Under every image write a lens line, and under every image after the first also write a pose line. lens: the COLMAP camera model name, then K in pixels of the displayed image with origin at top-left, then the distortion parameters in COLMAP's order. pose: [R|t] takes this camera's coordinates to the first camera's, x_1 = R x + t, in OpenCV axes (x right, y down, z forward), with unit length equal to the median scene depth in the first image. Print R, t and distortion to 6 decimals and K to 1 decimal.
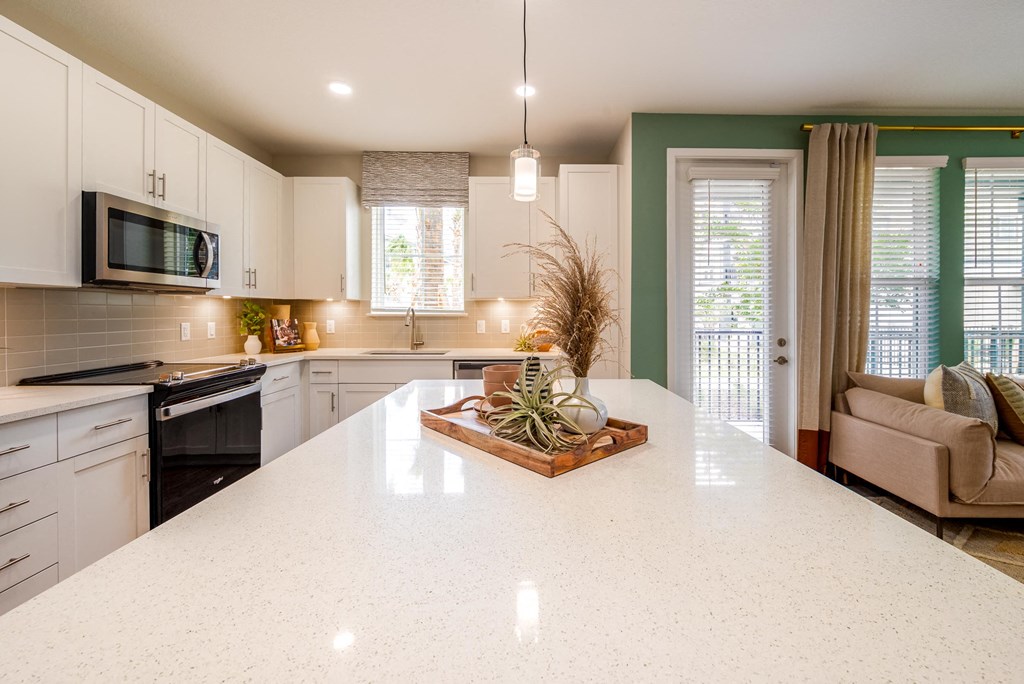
lens RADIAL K [[418.3, 0, 531.3], [0, 418.3, 315.2], [0, 0, 1]] dist [-0.000946, -0.000130]
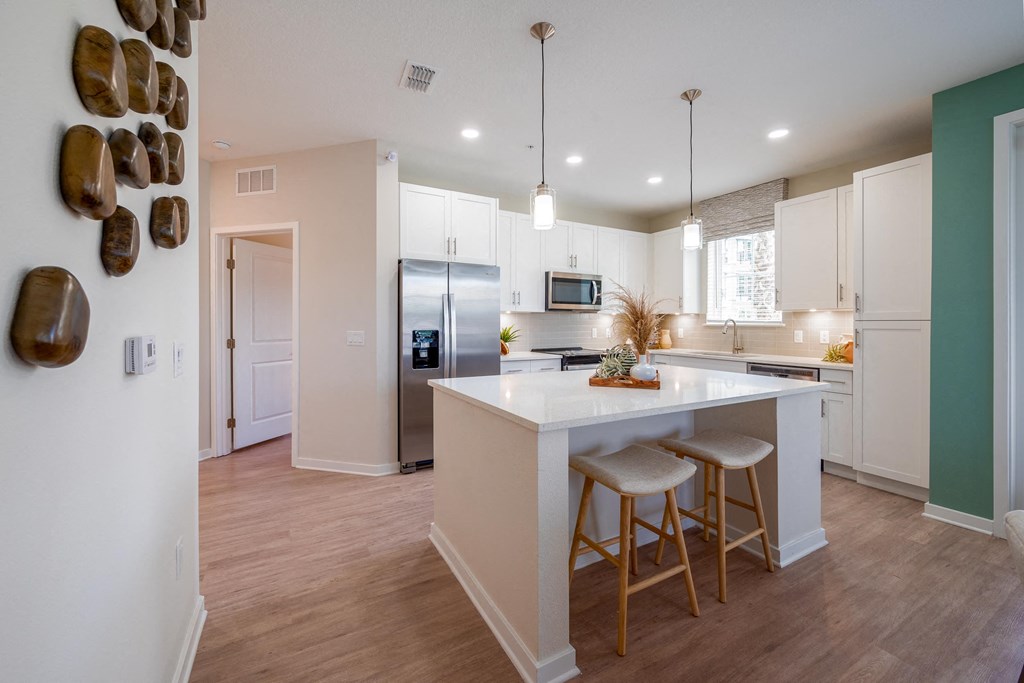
lens RADIAL K [[418.3, 0, 510.1], [0, 418.3, 330.9], [0, 0, 1]] dist [-0.000946, -0.000130]
pose [[0.462367, 0.015957, -0.886545, 0.530990], [-0.007986, 0.999872, 0.013832, 0.005031], [0.886653, 0.000685, 0.462435, -0.158020]]
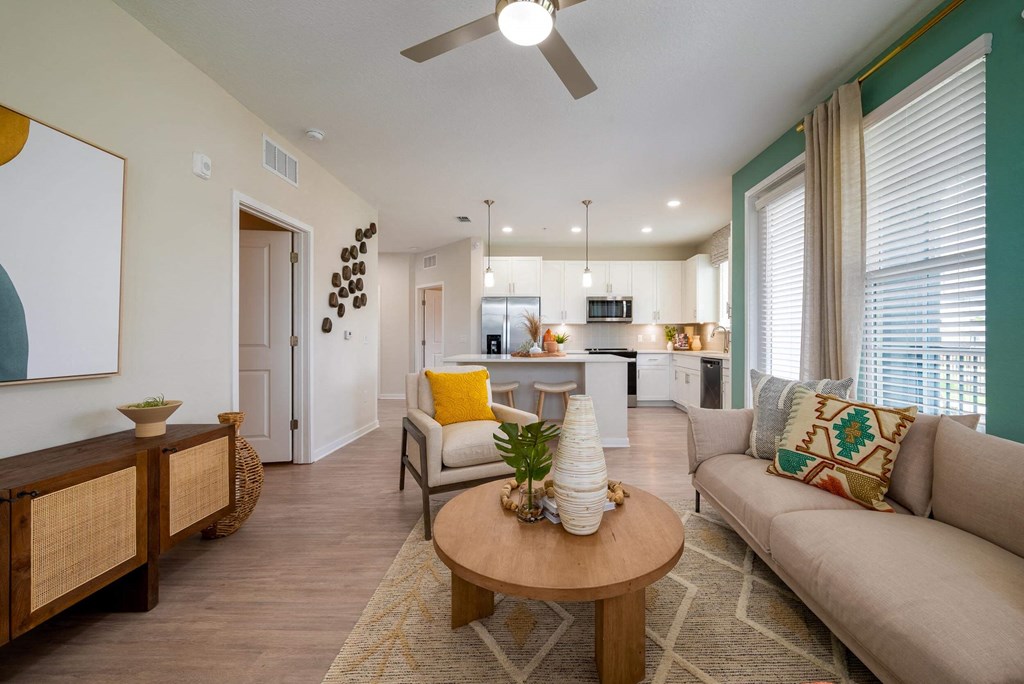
lens RADIAL K [[418.3, 0, 514.9], [0, 418.3, 340.4], [0, 0, 1]] dist [-0.000946, -0.000130]
pose [[-0.069278, 0.002862, -0.997593, 1.401408], [-0.007060, 0.999969, 0.003359, 0.037083], [0.997572, 0.007276, -0.069256, 0.349412]]
